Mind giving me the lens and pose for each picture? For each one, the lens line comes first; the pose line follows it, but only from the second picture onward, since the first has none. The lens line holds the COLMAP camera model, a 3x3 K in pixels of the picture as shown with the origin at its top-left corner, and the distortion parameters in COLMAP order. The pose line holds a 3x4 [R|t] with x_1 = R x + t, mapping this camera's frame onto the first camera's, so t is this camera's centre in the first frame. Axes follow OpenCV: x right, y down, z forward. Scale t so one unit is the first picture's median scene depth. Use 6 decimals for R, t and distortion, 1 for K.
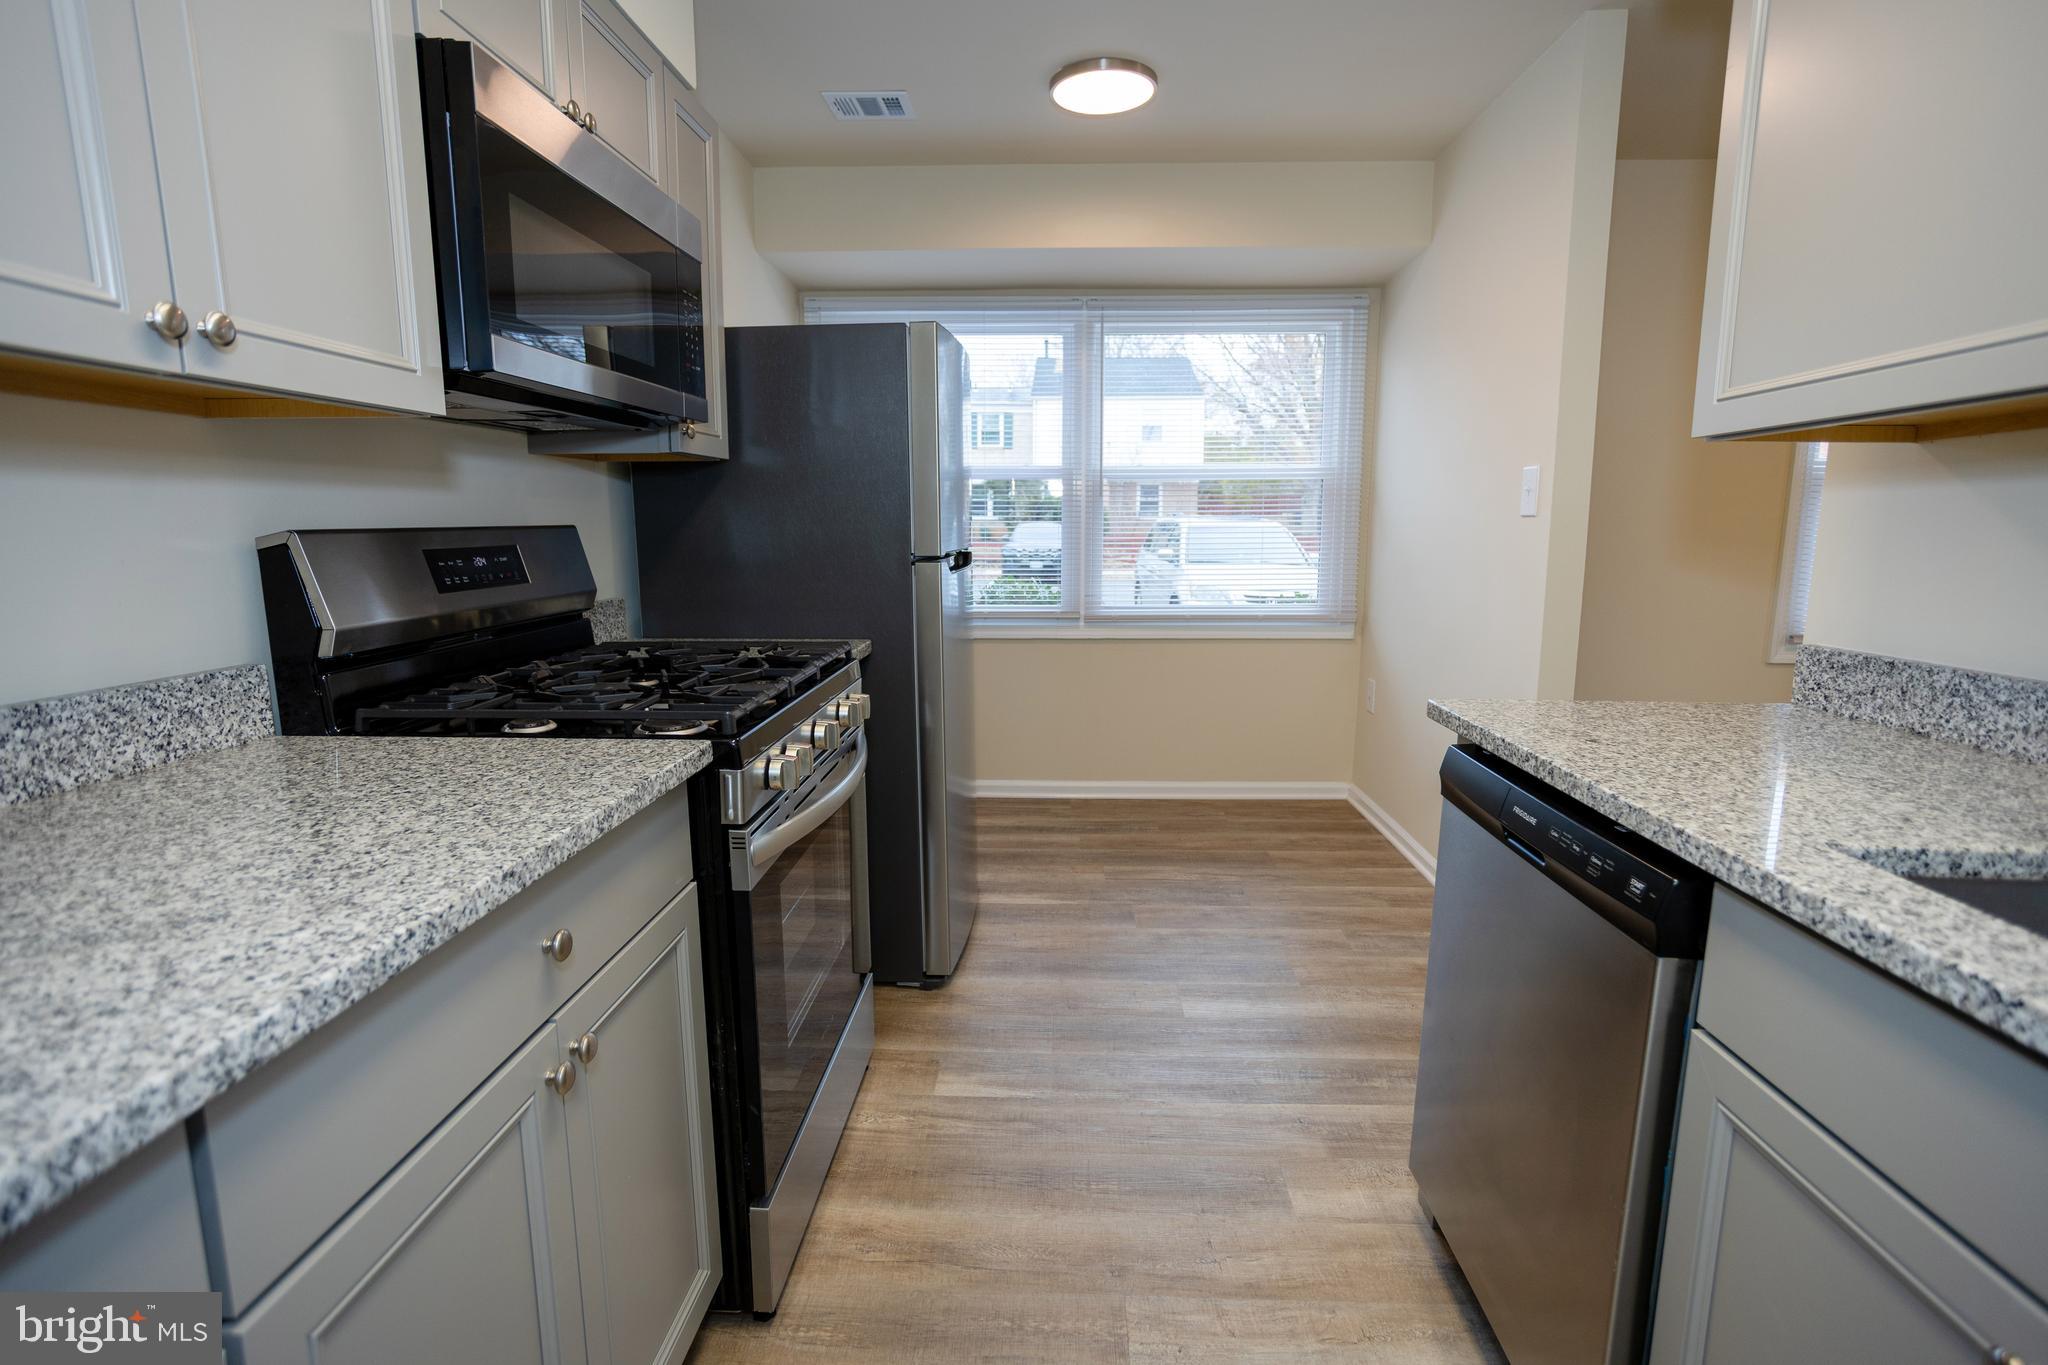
lens RADIAL K [[1020.1, 0, 1020.0], [0, 1020.1, 681.7], [0, 0, 1]] dist [-0.045002, 0.025522]
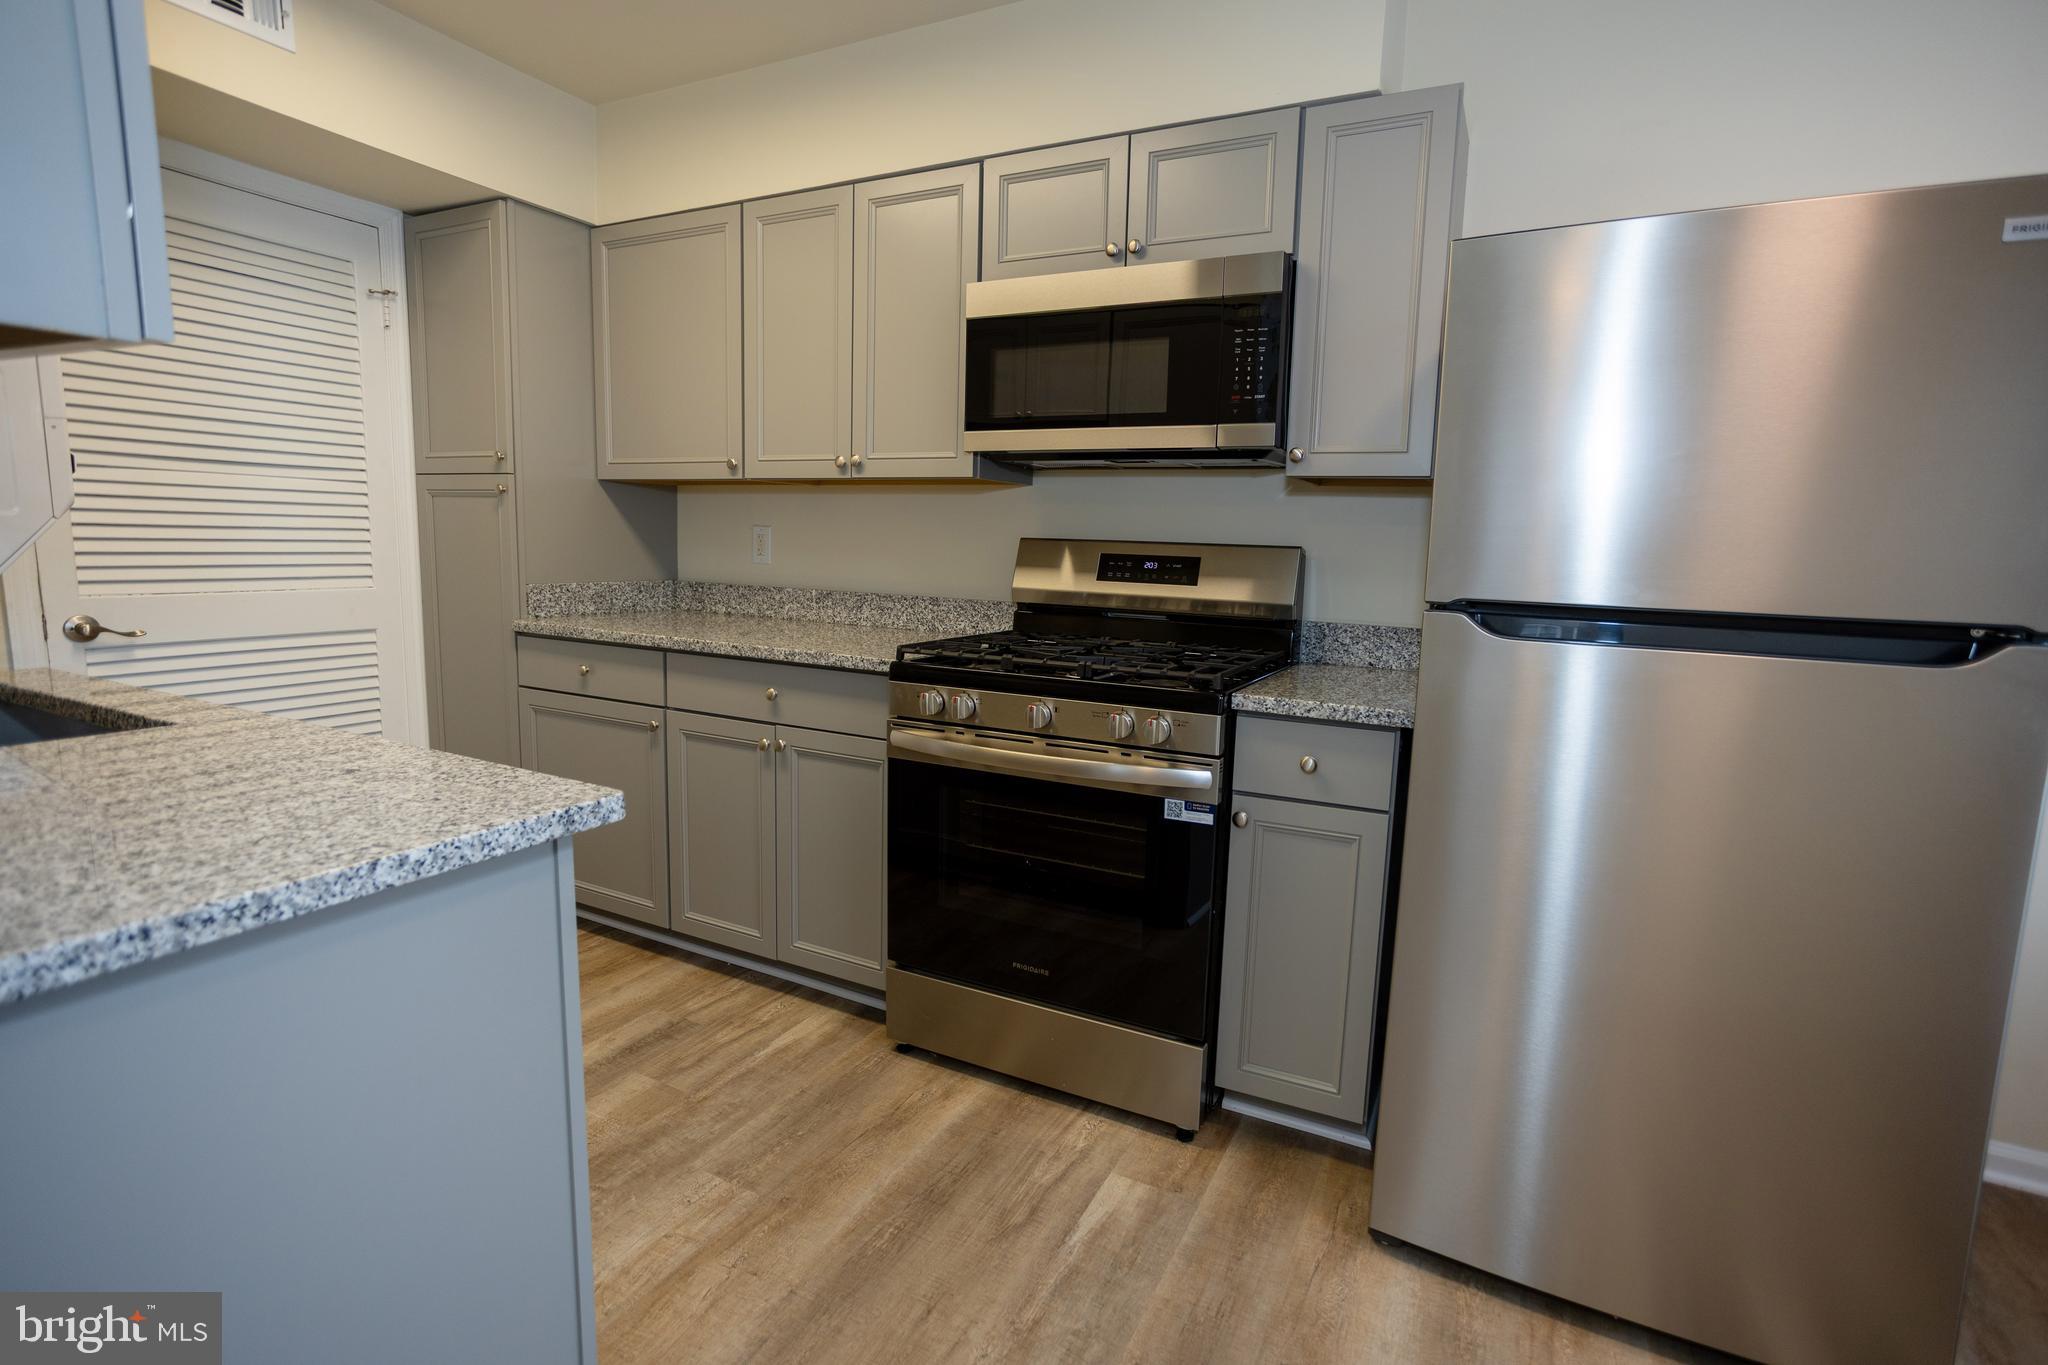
lens RADIAL K [[991.2, 0, 1012.9], [0, 991.2, 671.0], [0, 0, 1]] dist [-0.032320, 0.017122]
pose [[-0.429389, 0.107243, -0.896730, 1.018382], [-0.176460, 0.963824, 0.199762, -0.268169], [0.885713, 0.244012, -0.394931, 1.713519]]
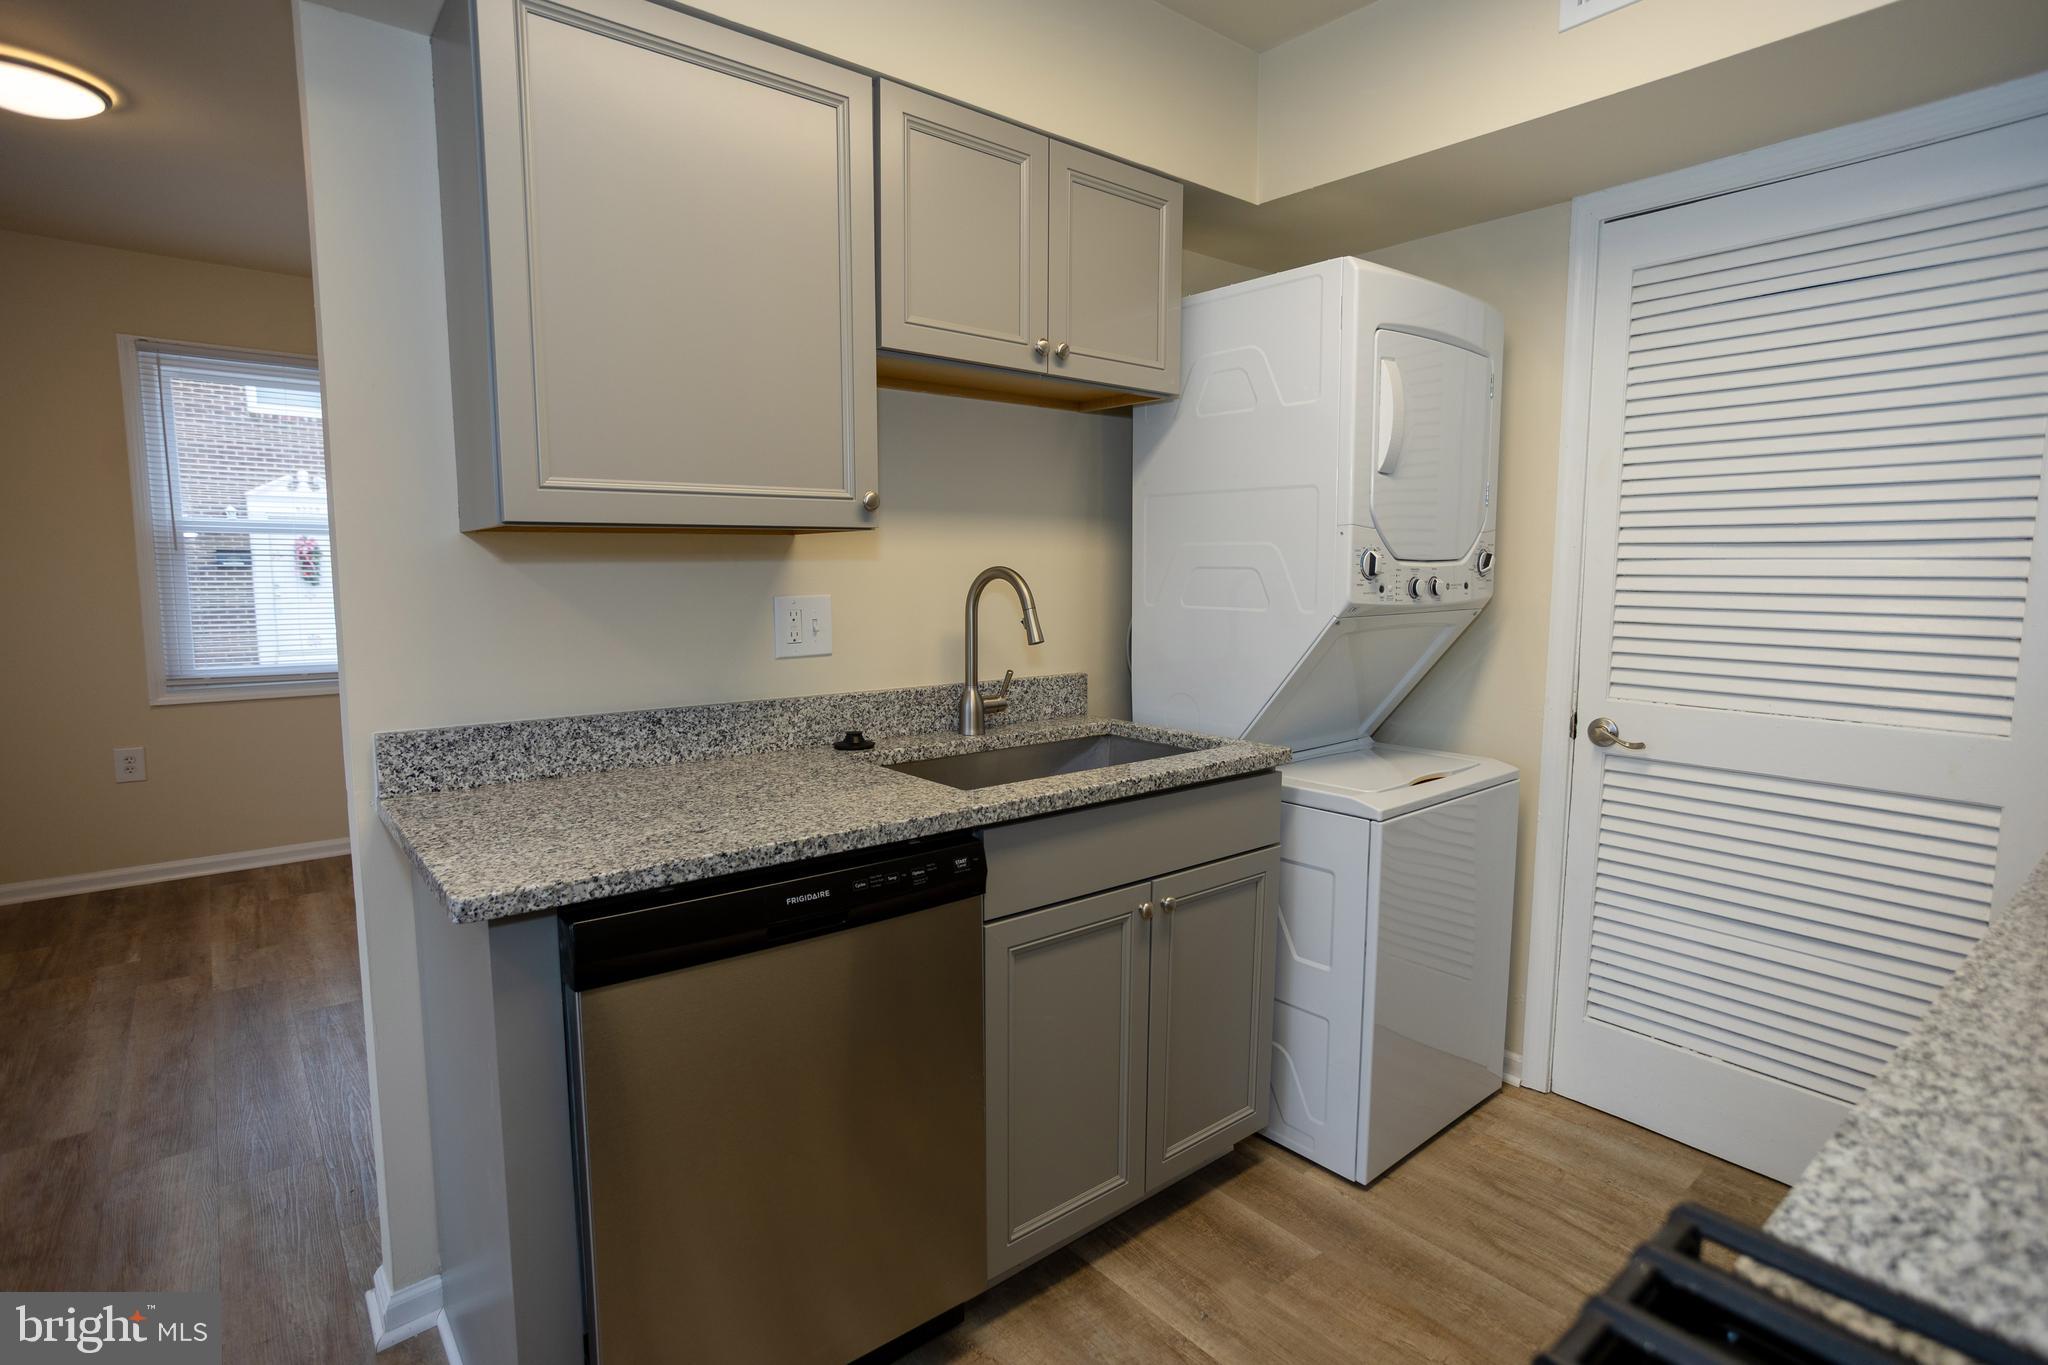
lens RADIAL K [[1020.1, 0, 1033.3], [0, 1020.1, 673.6], [0, 0, 1]] dist [-0.045002, 0.025522]
pose [[-0.662714, -0.086948, 0.743808, -0.374760], [0.112735, 0.970335, 0.213872, -0.262181], [-0.740339, 0.225589, -0.633252, 1.307981]]
